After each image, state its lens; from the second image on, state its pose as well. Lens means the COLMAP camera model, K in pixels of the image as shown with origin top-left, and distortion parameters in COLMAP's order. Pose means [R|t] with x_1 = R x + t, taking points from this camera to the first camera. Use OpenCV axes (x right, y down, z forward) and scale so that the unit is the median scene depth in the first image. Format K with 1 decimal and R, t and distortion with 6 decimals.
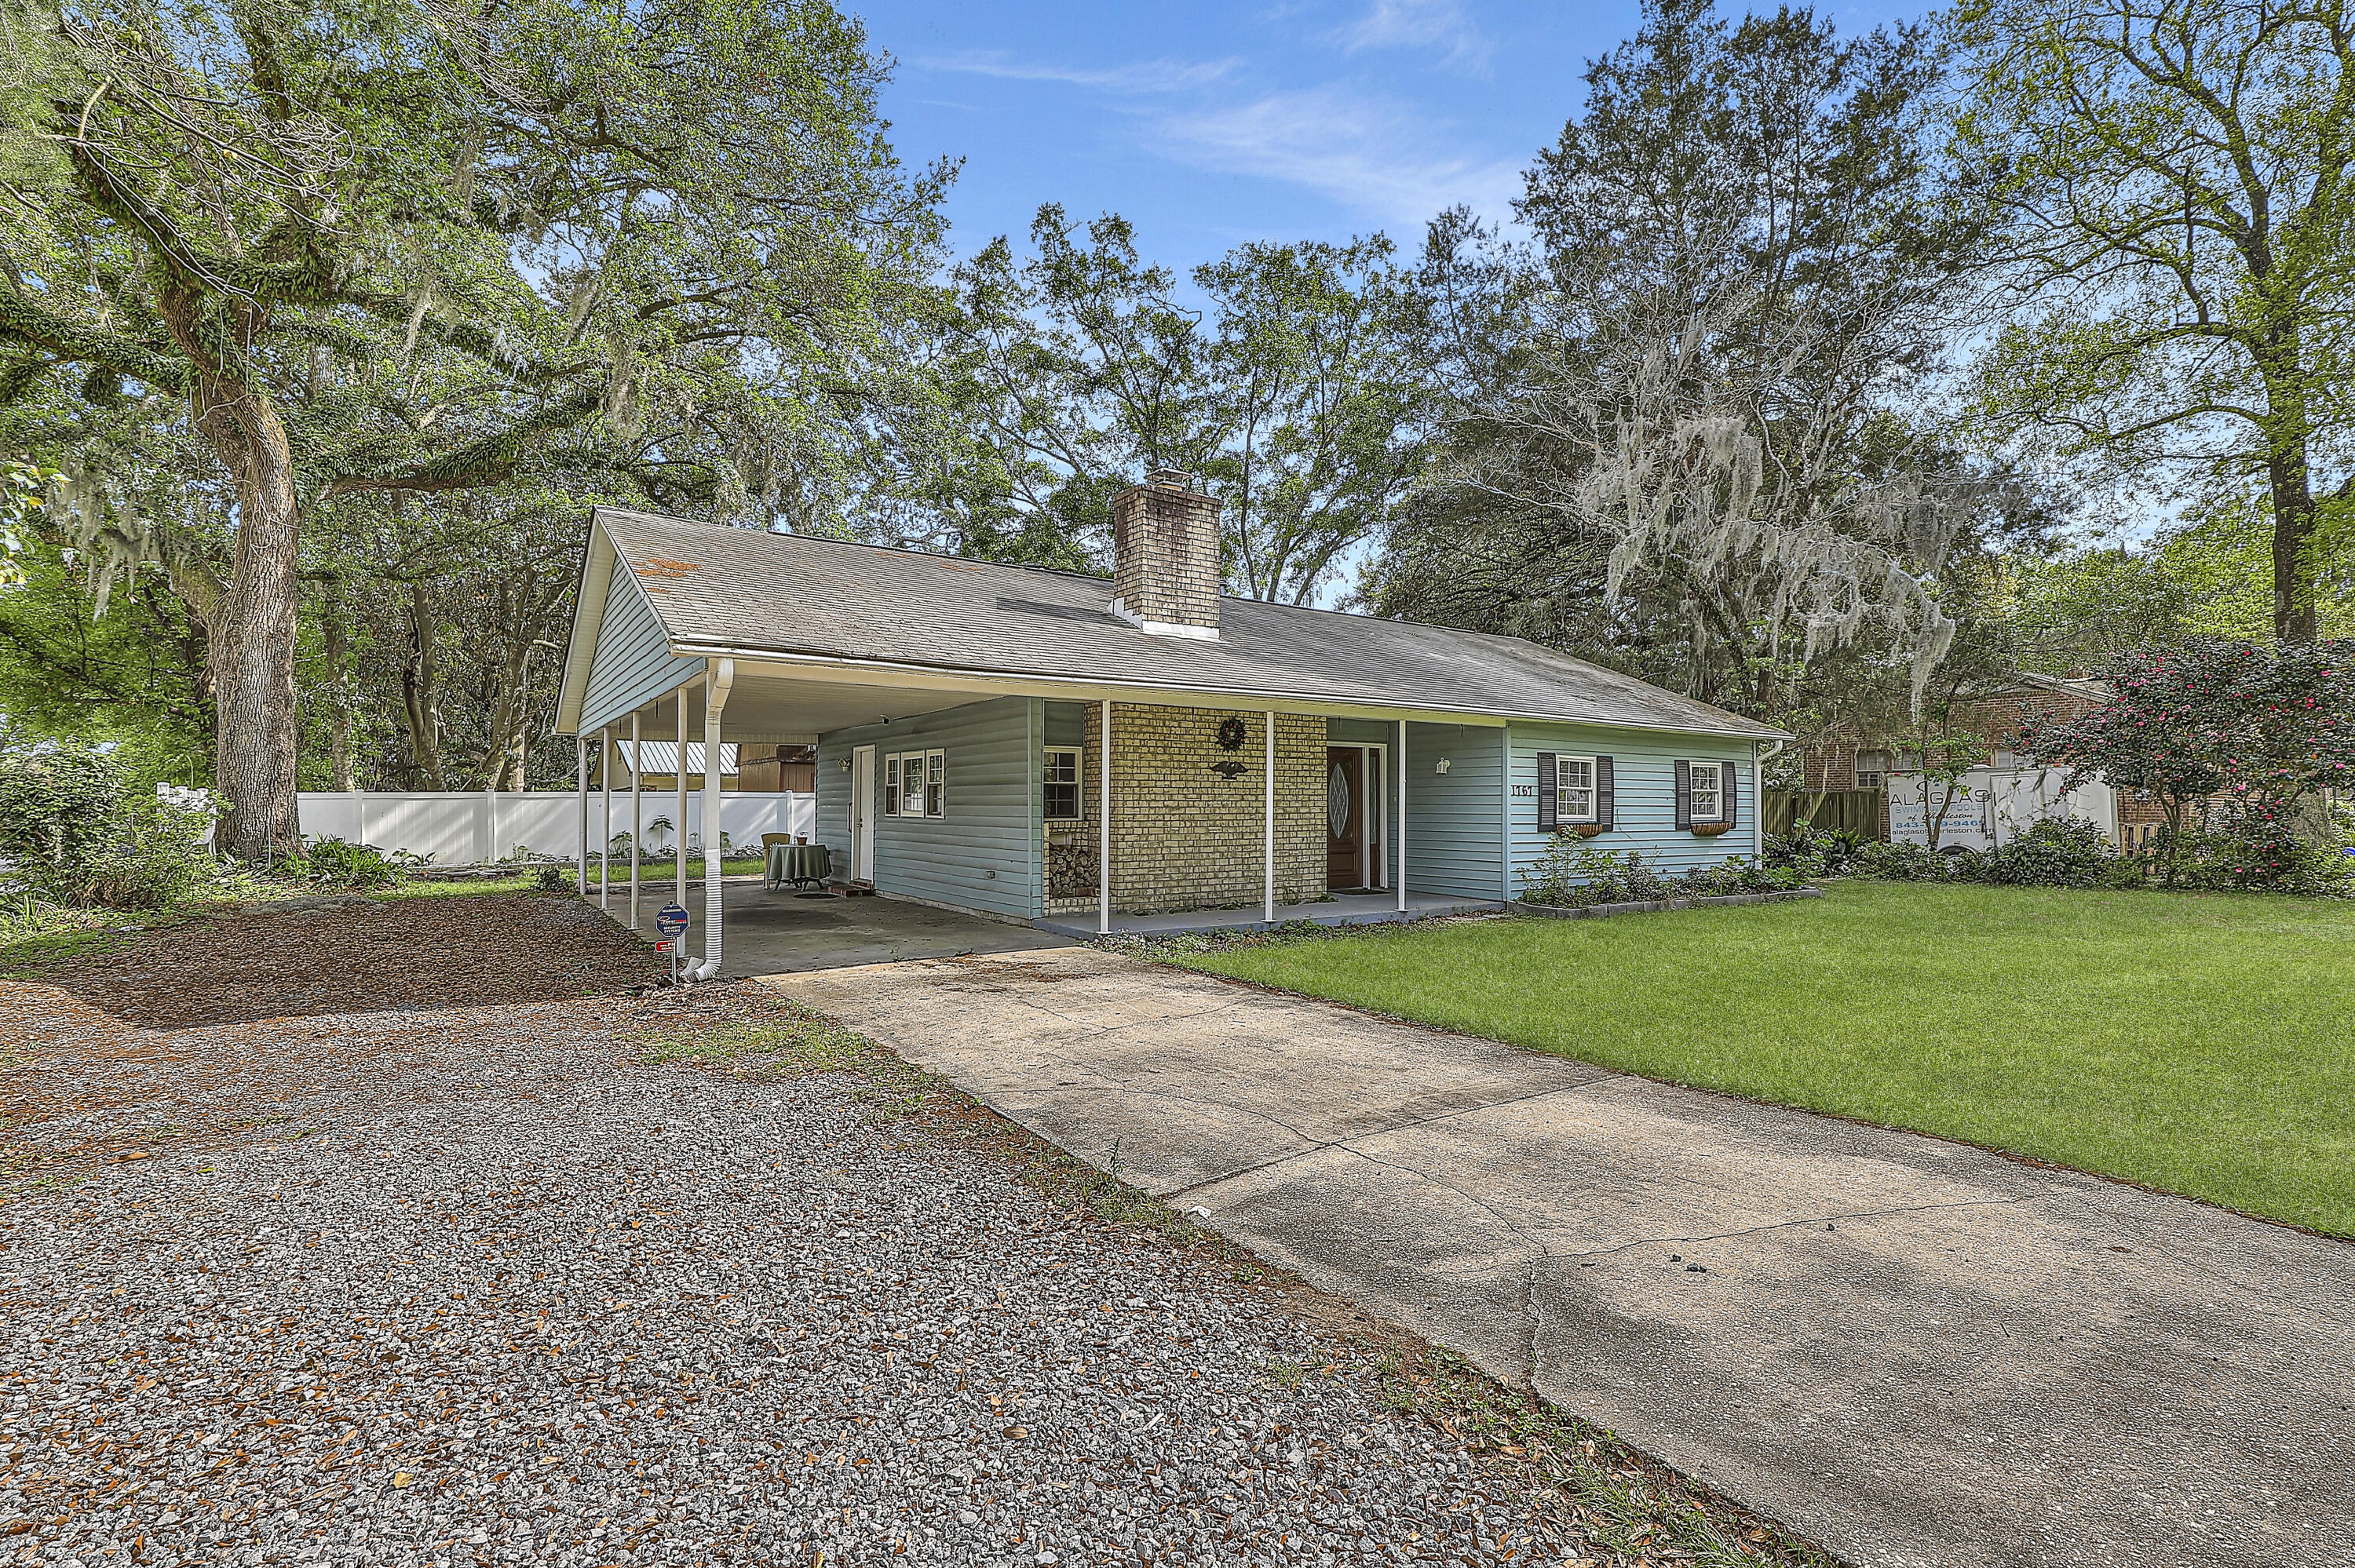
lens RADIAL K [[1062.7, 0, 1177.5], [0, 1062.7, 784.0], [0, 0, 1]] dist [-0.001616, -0.000179]
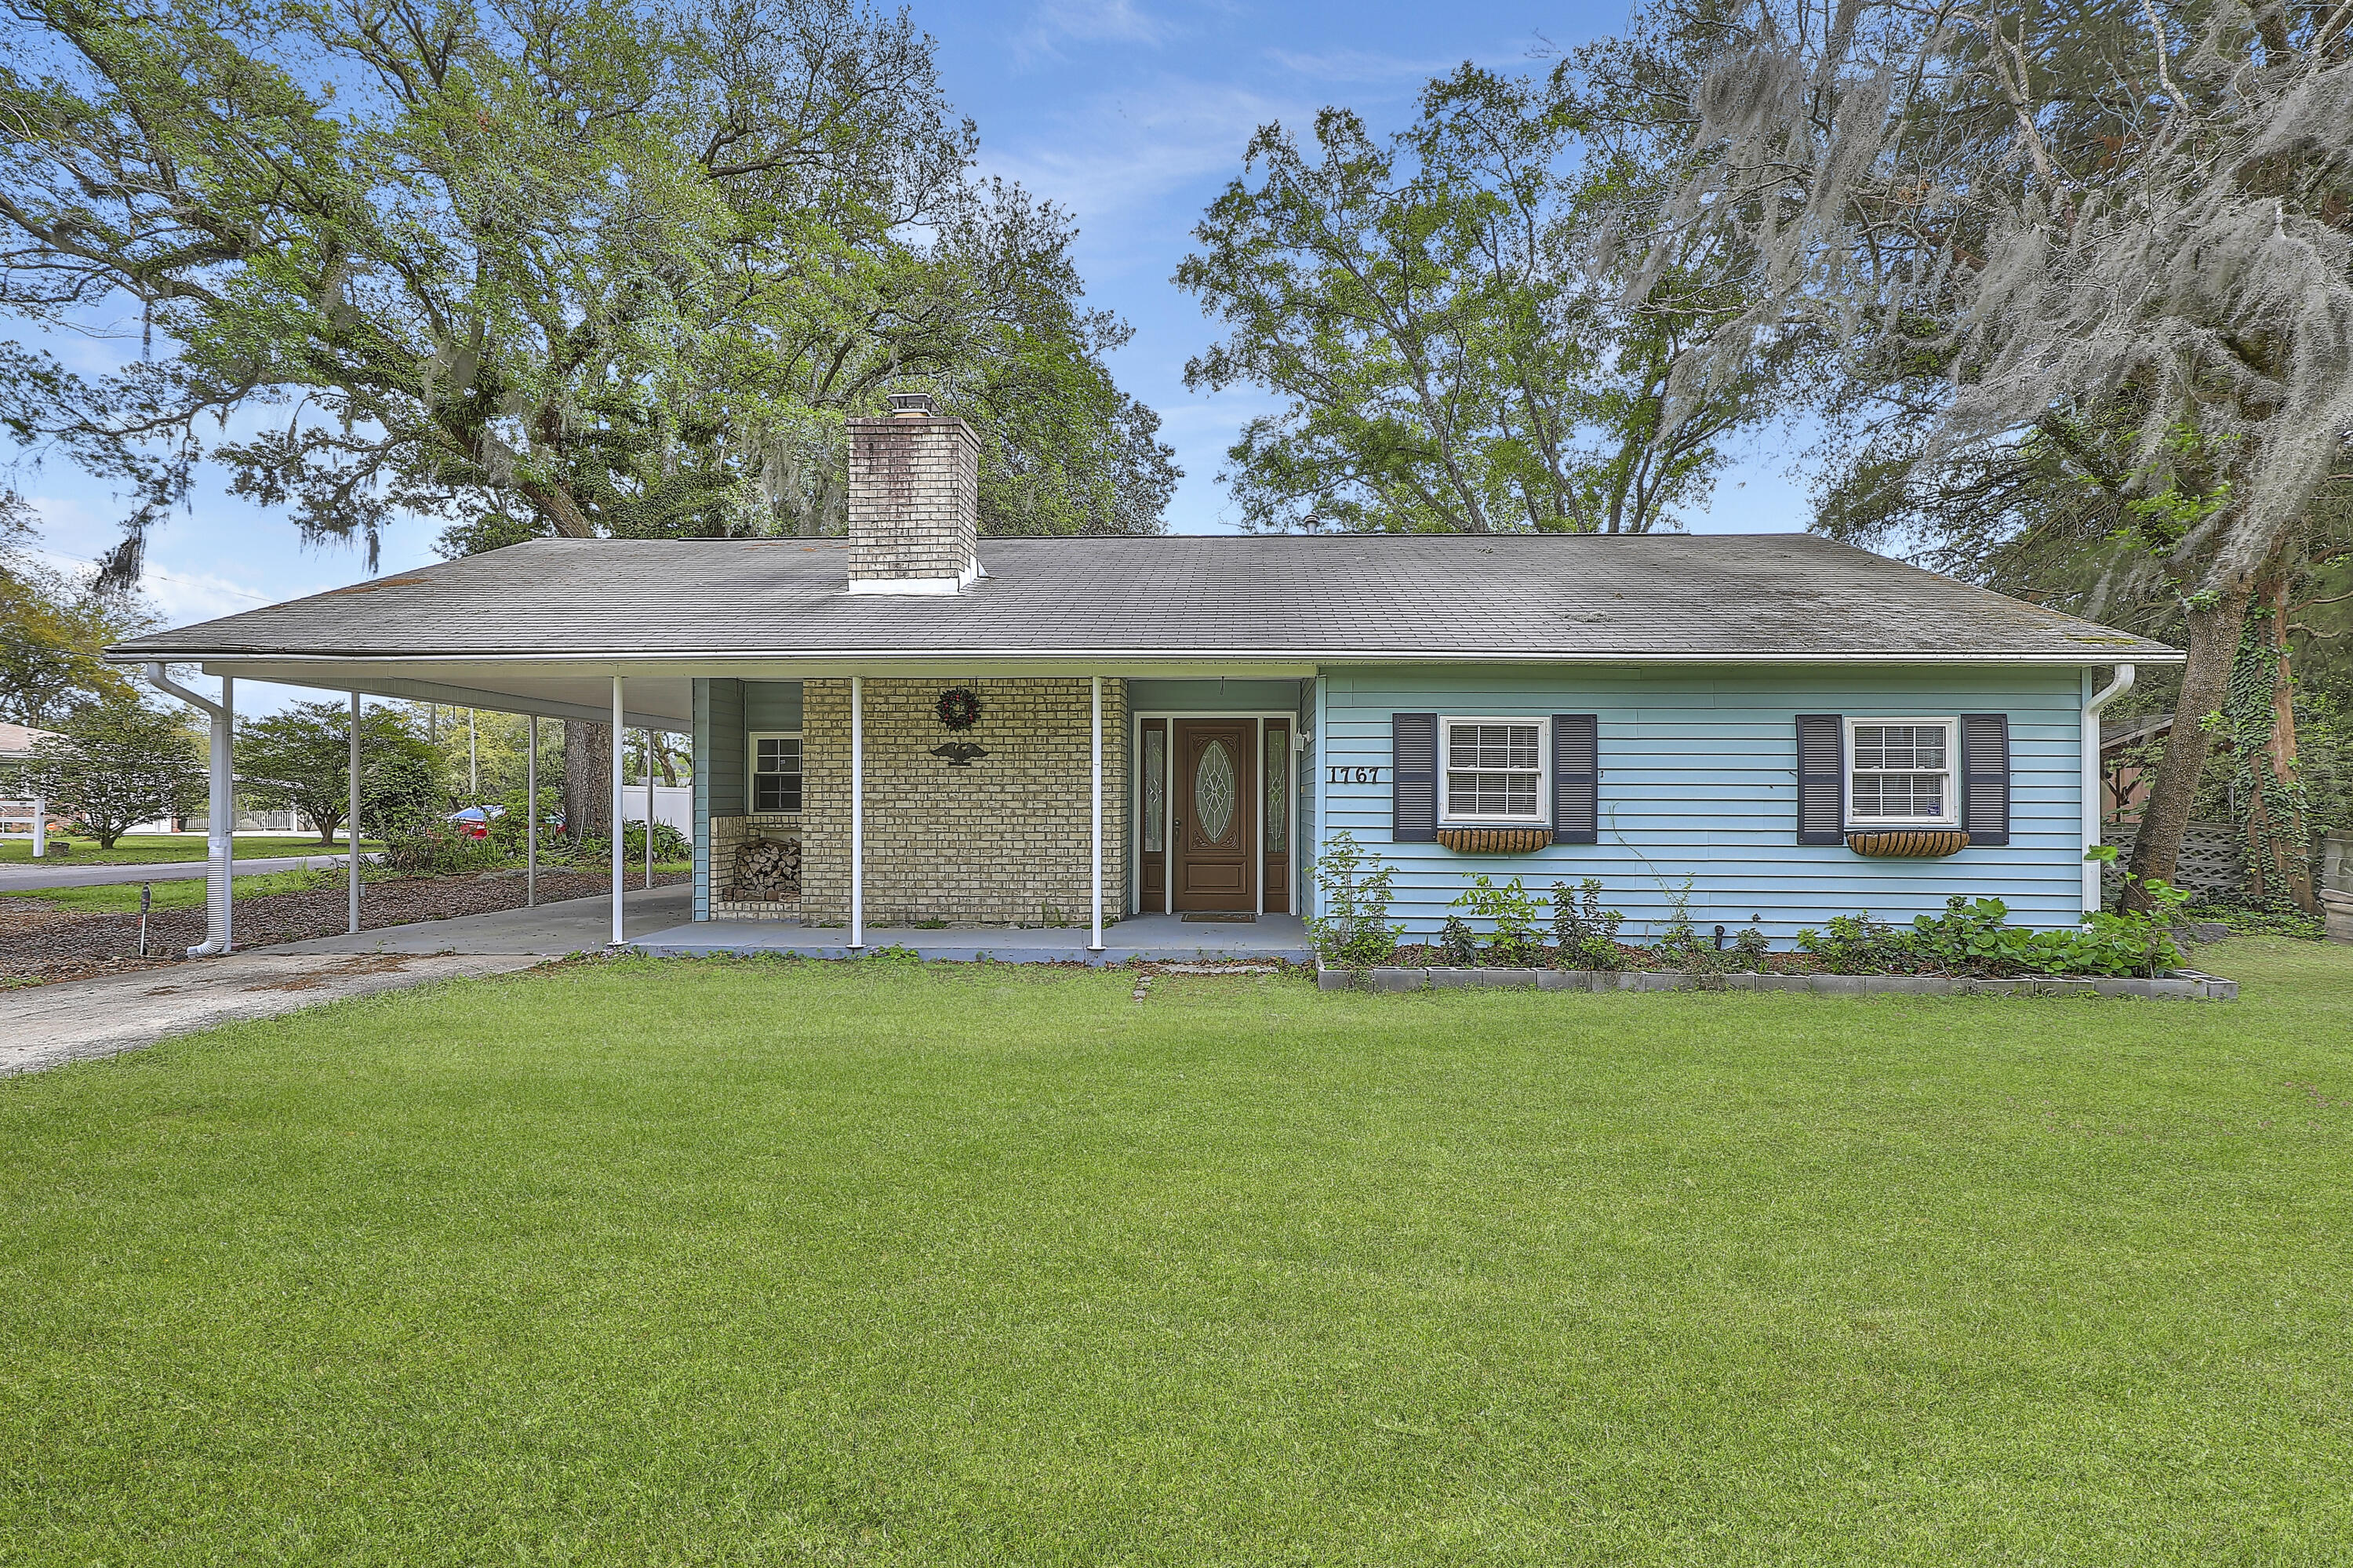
lens RADIAL K [[1088.6, 0, 1198.4], [0, 1088.6, 785.3], [0, 0, 1]] dist [-0.000937, -0.000446]
pose [[0.803041, -0.007601, -0.595875, 0.619655], [0.010587, 0.999943, 0.001511, 0.010230], [0.595830, -0.007522, 0.803076, 0.410073]]
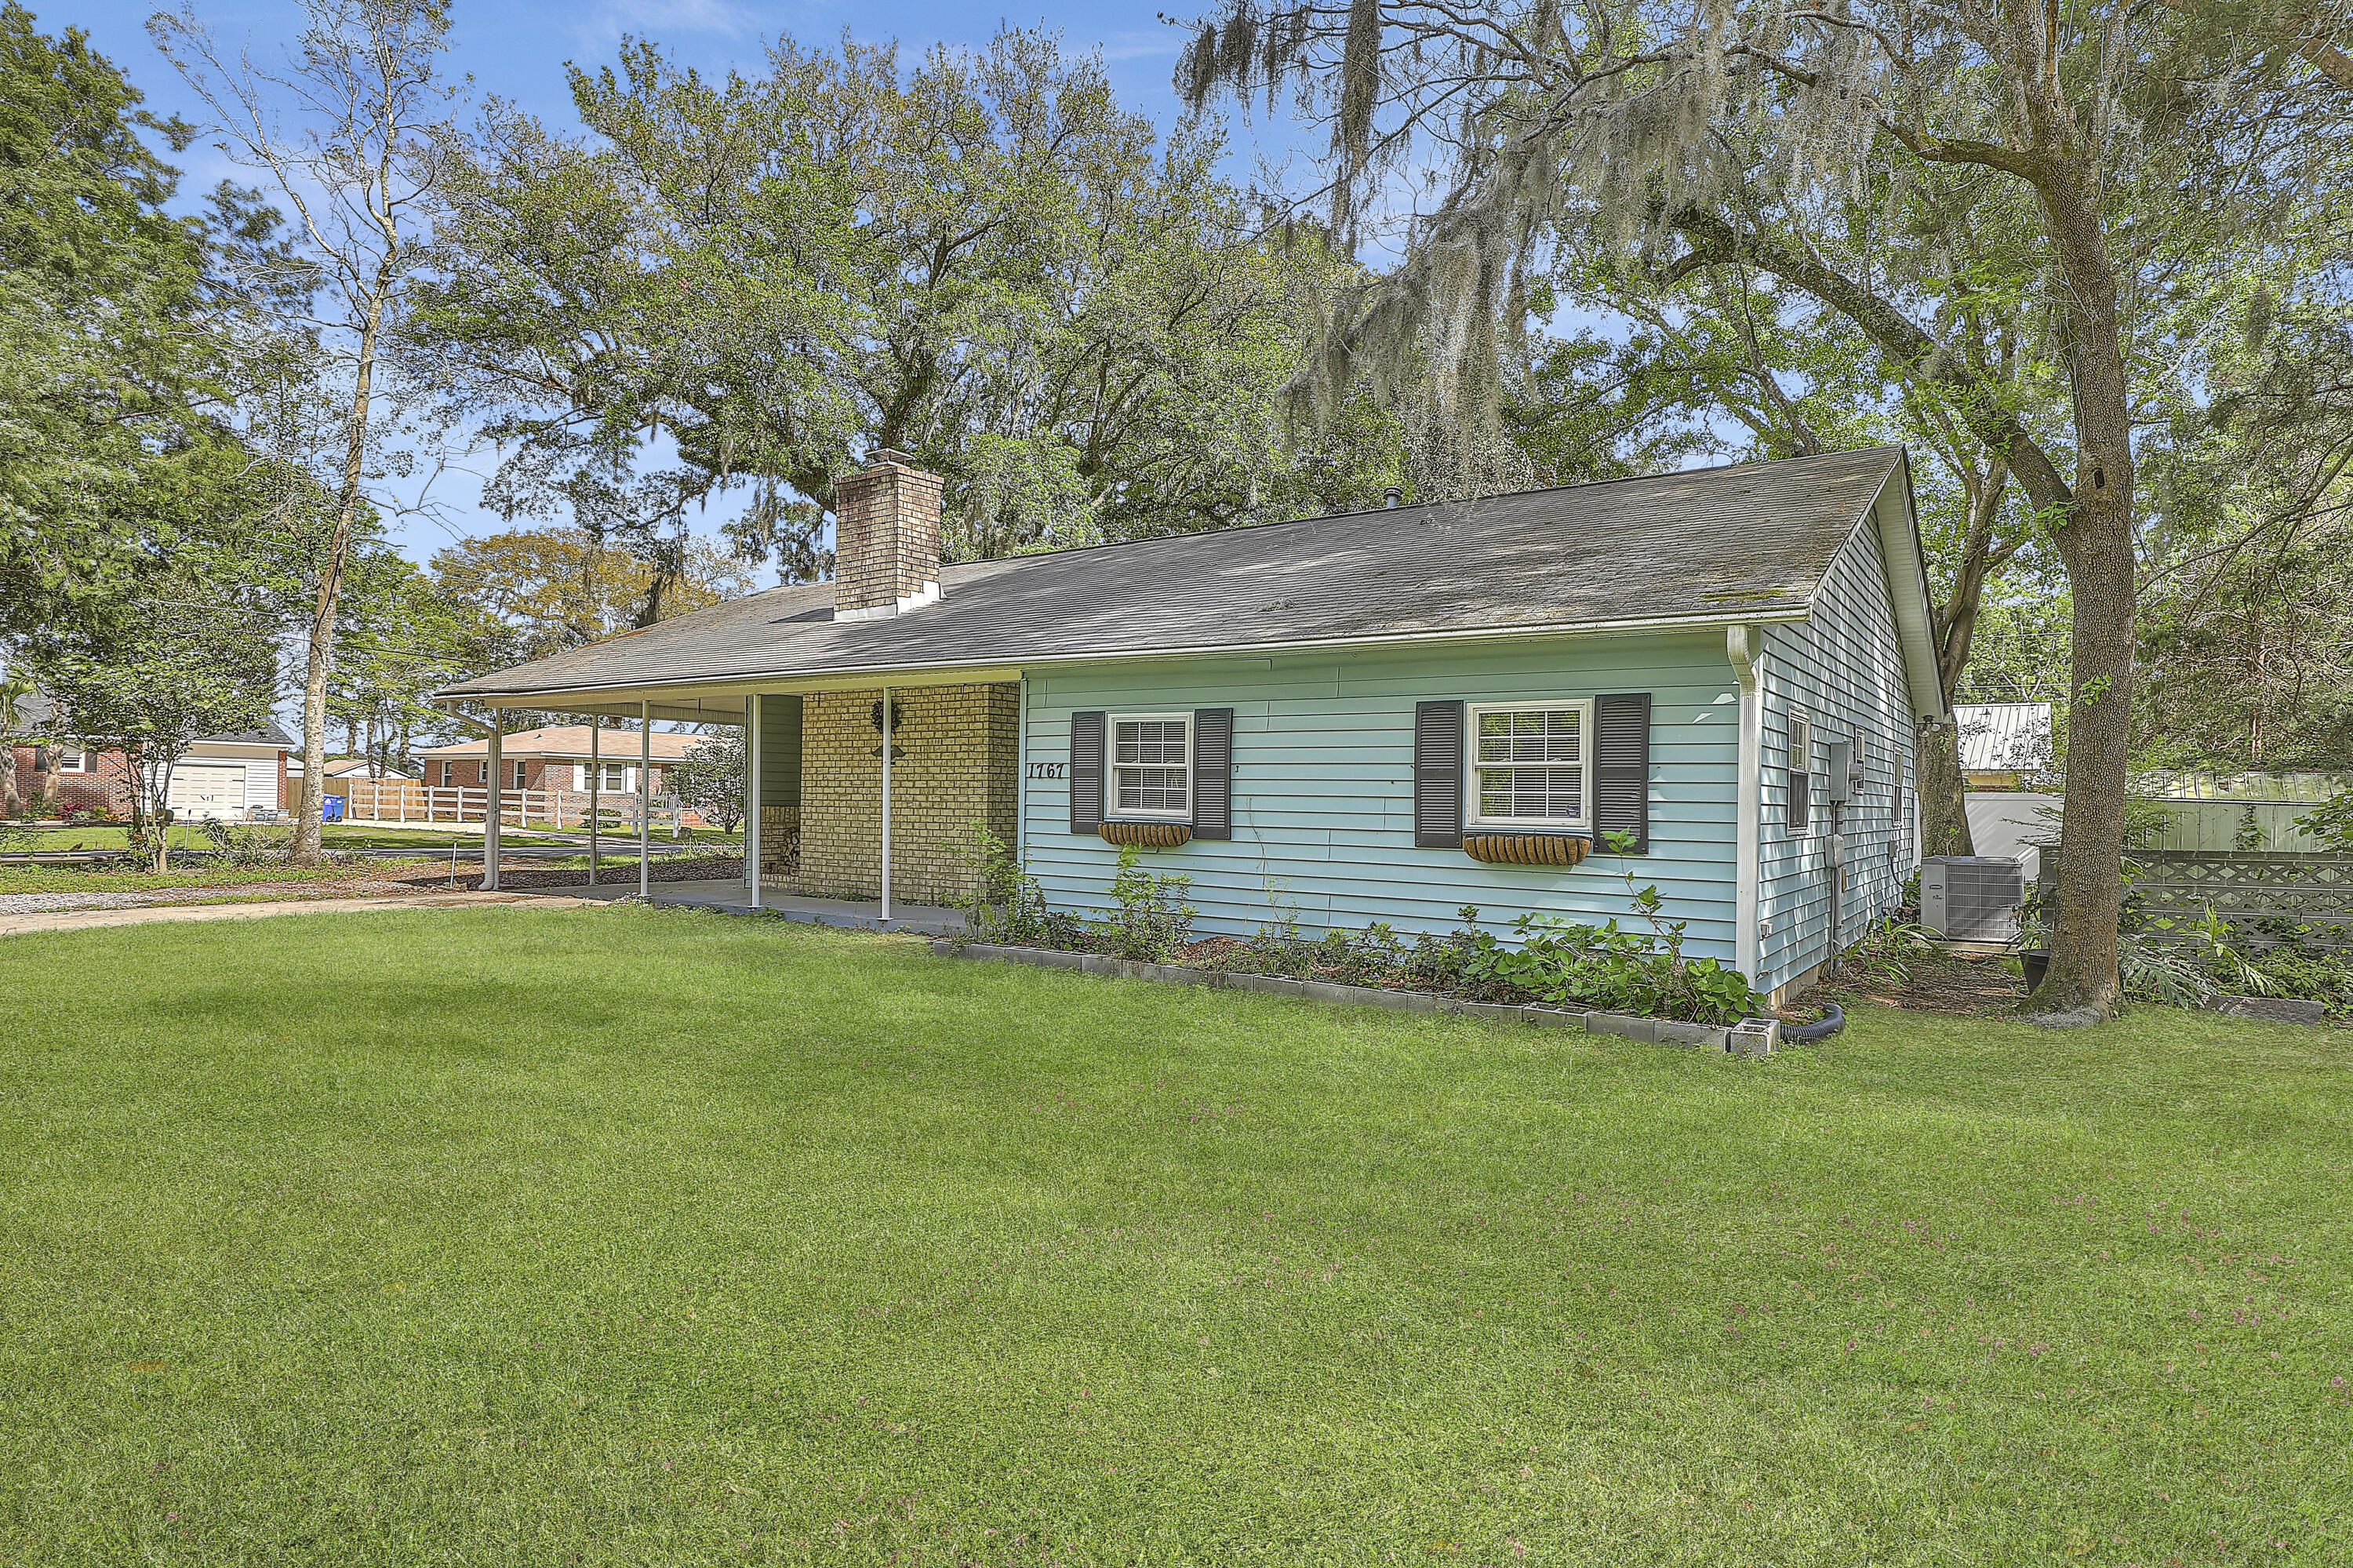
lens RADIAL K [[1304.2, 0, 1181.1], [0, 1304.2, 789.8], [0, 0, 1]] dist [0.000929, -0.000159]
pose [[0.342367, -0.004103, -0.939557, 1.110893], [0.006495, 0.999977, -0.002000, 0.020109], [0.939544, -0.005418, 0.342386, 0.772537]]
